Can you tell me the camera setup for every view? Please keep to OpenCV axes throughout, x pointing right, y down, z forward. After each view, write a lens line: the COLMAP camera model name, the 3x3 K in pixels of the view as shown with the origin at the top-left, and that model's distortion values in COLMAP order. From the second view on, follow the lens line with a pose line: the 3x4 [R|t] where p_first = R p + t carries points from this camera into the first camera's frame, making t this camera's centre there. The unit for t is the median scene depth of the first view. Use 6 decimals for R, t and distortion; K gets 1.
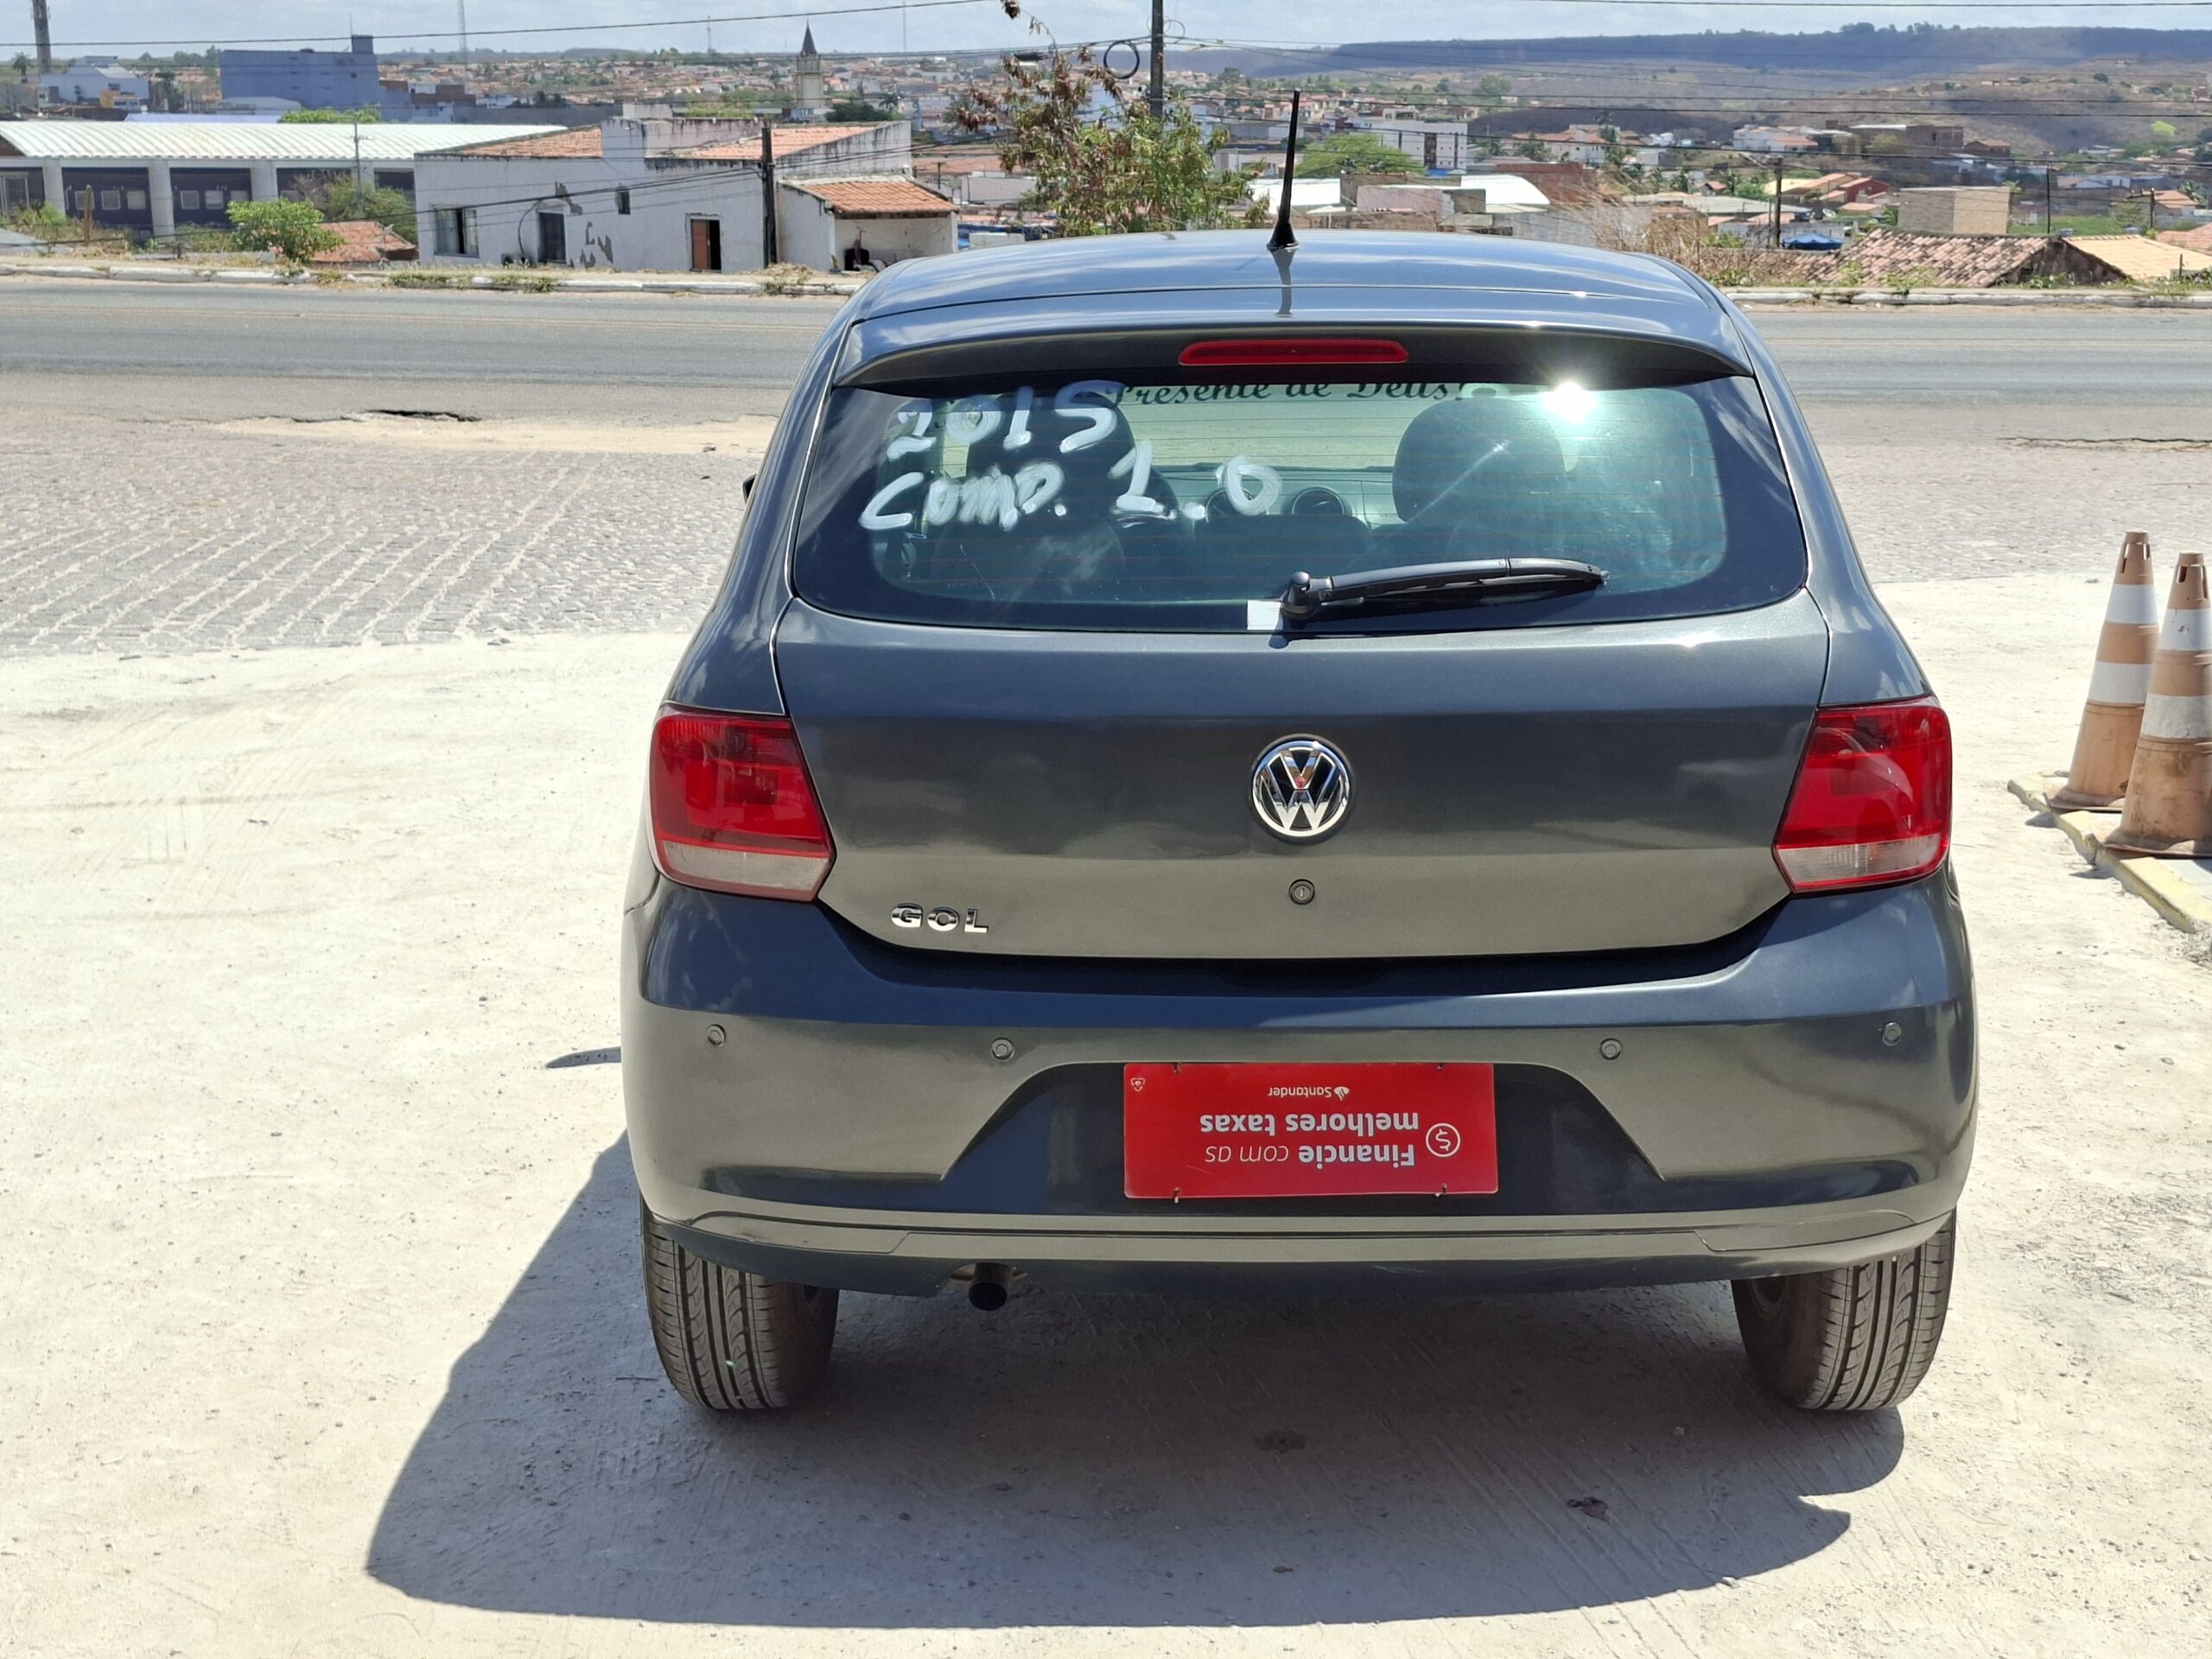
lens RADIAL K [[3017.7, 0, 1162.7], [0, 3017.7, 838.1], [0, 0, 1]] dist [0.166170, -0.347962]
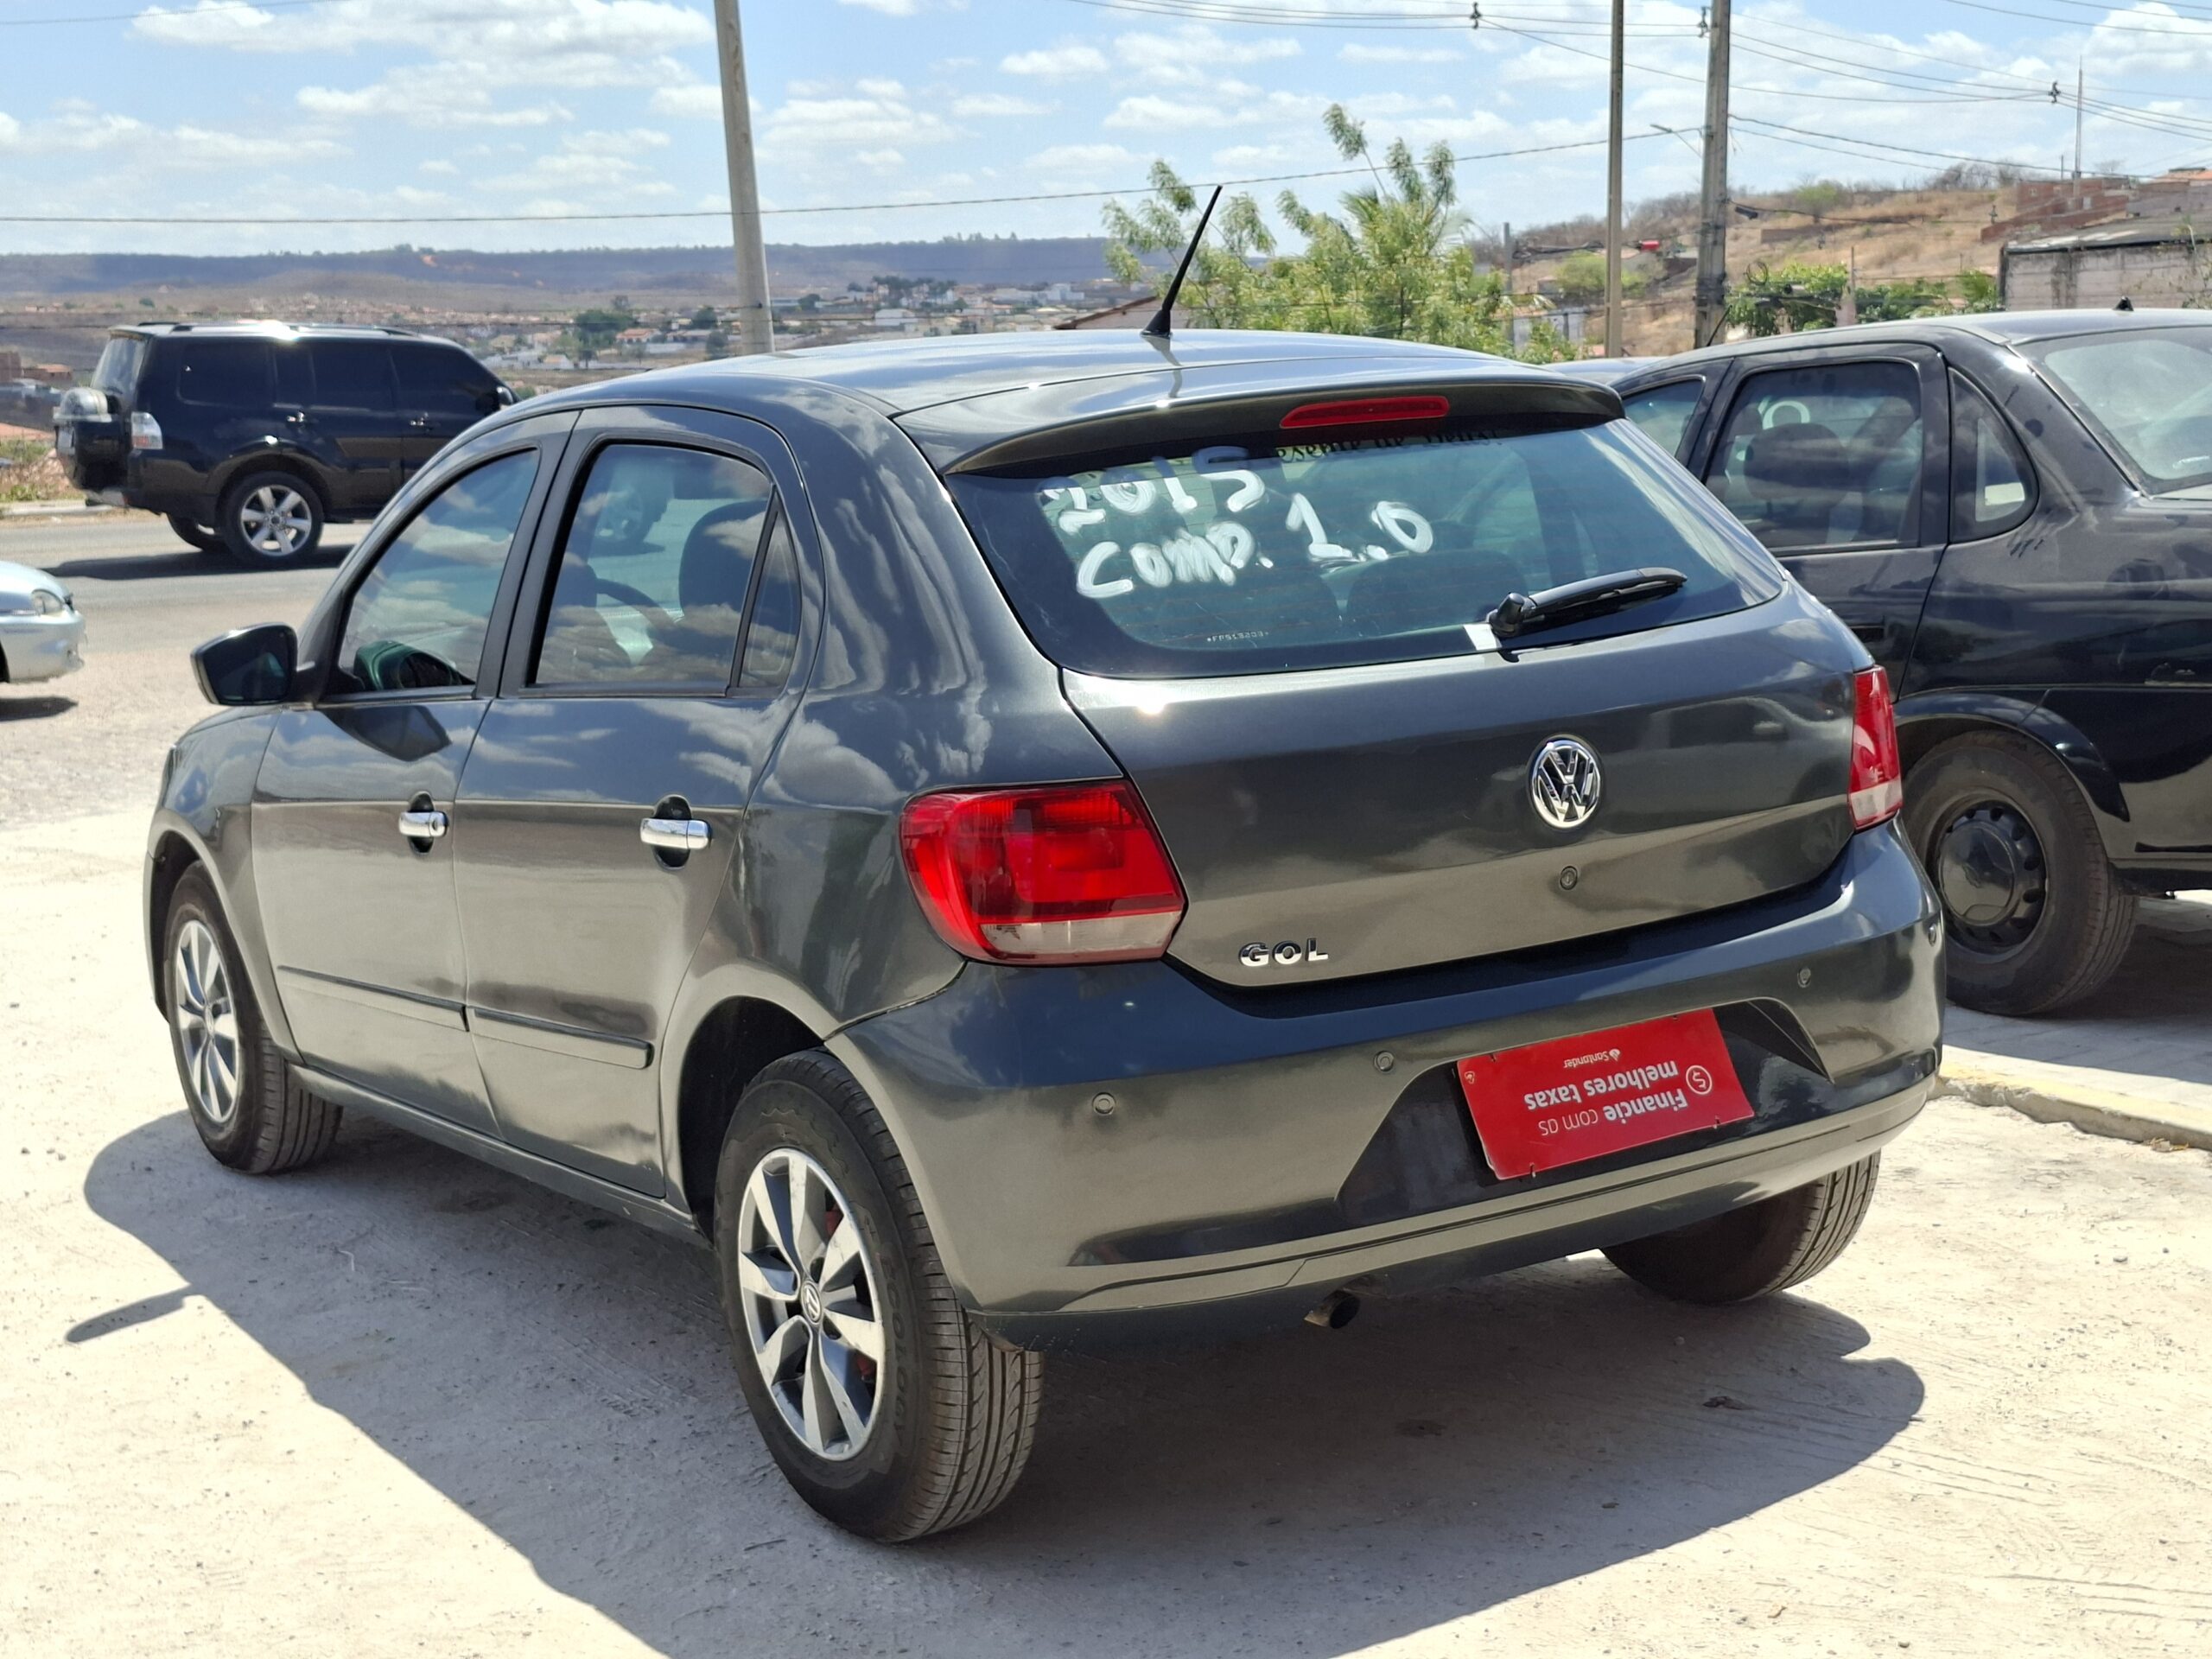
lens RADIAL K [[3017.7, 0, 1162.7], [0, 3017.7, 838.1], [0, 0, 1]] dist [0.166170, -0.347962]
pose [[0.829955, -0.121556, 0.544425, -0.660256], [0.160840, 0.986667, -0.024897, 0.006918], [-0.534139, 0.108228, 0.838440, 0.147935]]
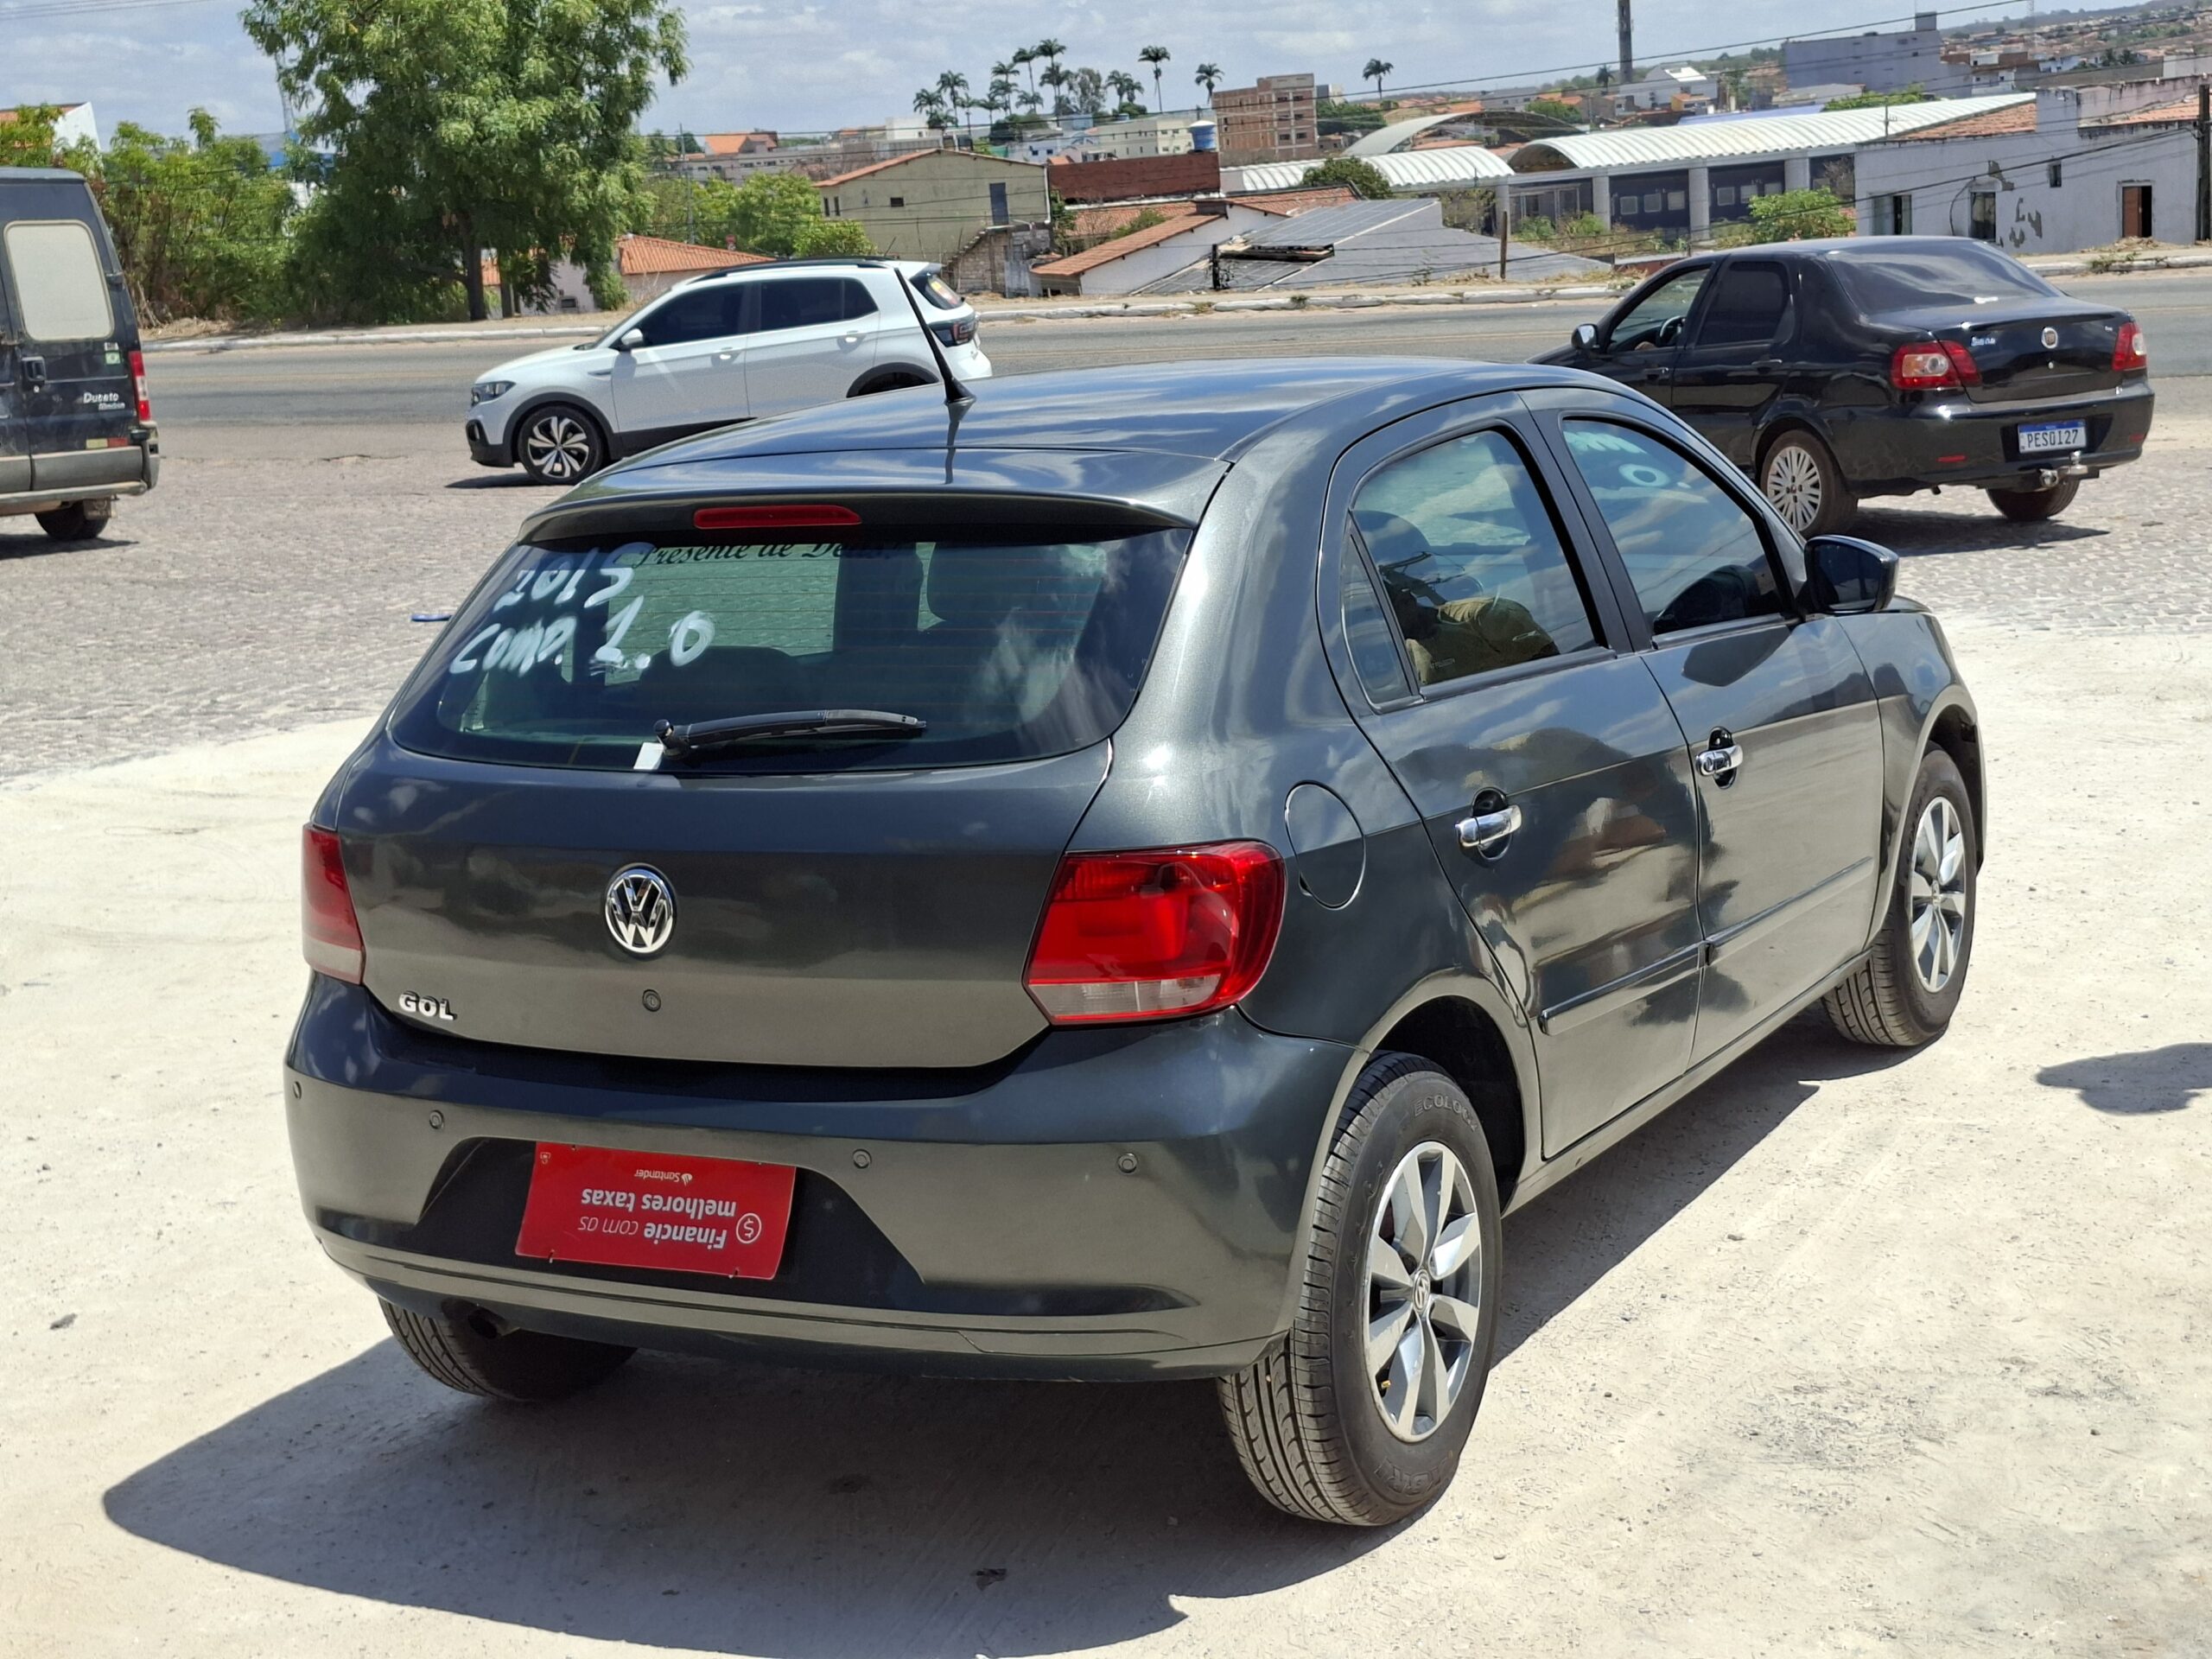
lens RADIAL K [[3017.7, 0, 1162.7], [0, 3017.7, 838.1], [0, 0, 1]] dist [0.166170, -0.347962]
pose [[0.882288, 0.030160, -0.469743, 0.735131], [-0.026758, 0.999545, 0.013919, -0.063162], [0.469949, 0.000289, 0.882693, 0.077025]]
